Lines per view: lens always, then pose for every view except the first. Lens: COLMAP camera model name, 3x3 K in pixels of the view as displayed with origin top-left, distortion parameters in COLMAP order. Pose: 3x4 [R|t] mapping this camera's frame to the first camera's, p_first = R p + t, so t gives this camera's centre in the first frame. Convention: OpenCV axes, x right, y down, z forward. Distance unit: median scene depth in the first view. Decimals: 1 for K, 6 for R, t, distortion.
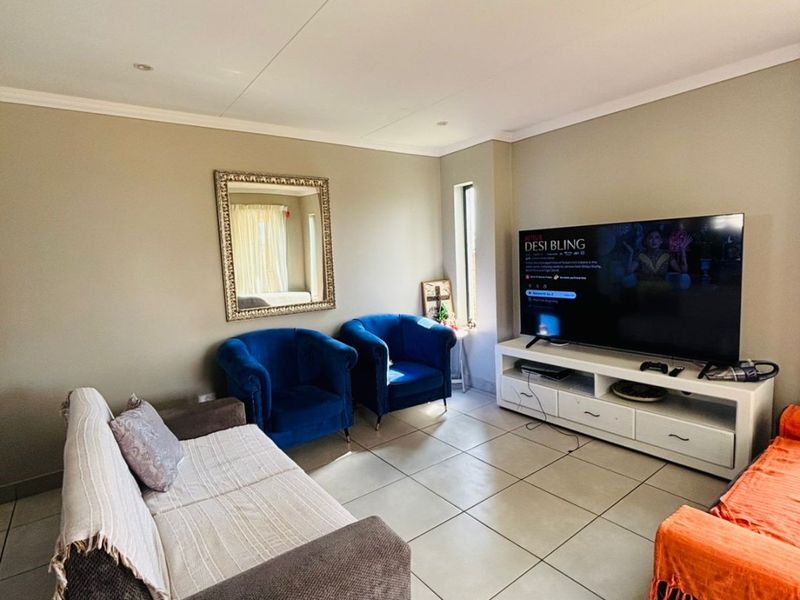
lens RADIAL K [[422.5, 0, 399.2], [0, 422.5, 293.3], [0, 0, 1]] dist [0.001191, -0.001144]
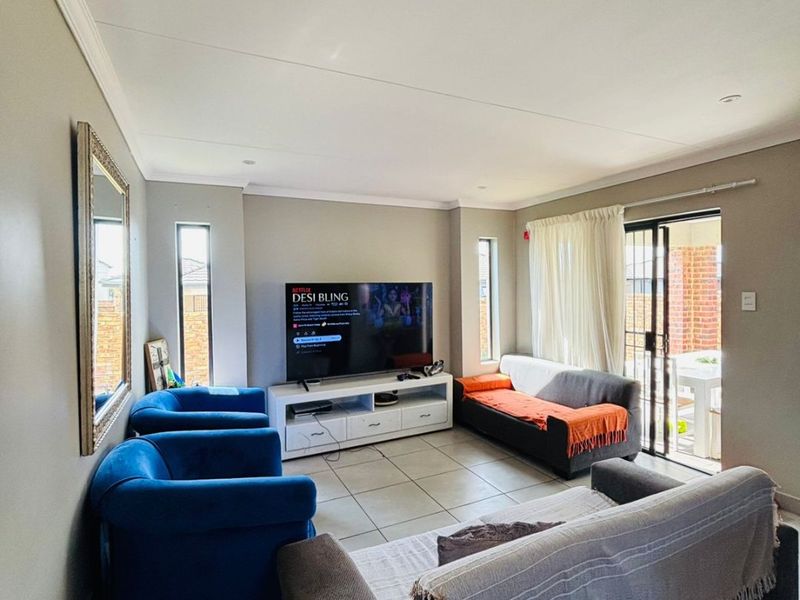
lens RADIAL K [[422.5, 0, 399.2], [0, 422.5, 293.3], [0, 0, 1]] dist [0.001191, -0.001144]
pose [[0.196656, 0.024722, 0.980161, -0.758032], [0.094999, 0.994498, -0.044144, -0.052890], [-0.975859, 0.101796, 0.193225, 0.568832]]
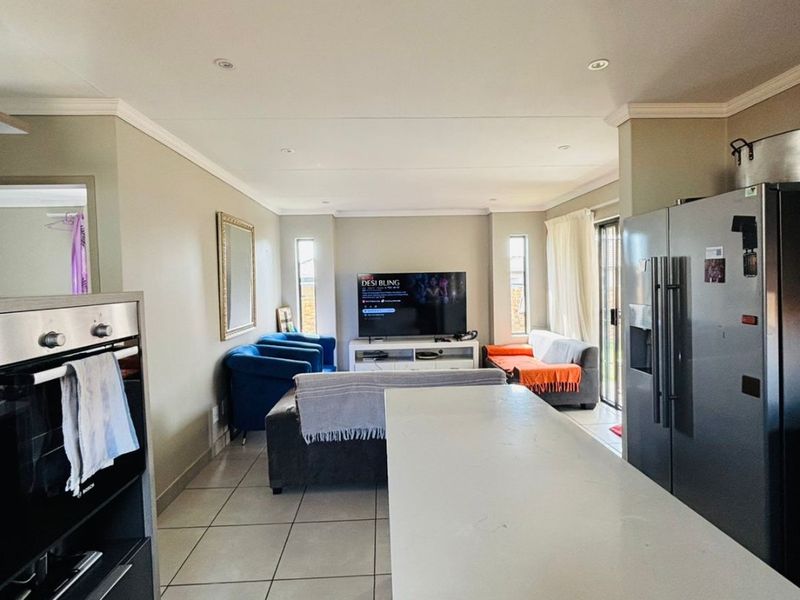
lens RADIAL K [[422.5, 0, 399.2], [0, 422.5, 293.3], [0, 0, 1]] dist [0.001191, -0.001144]
pose [[0.567957, 0.005523, 0.823040, -1.061278], [0.073545, 0.995637, -0.057433, 0.037483], [-0.819766, 0.093150, 0.565073, -0.057383]]
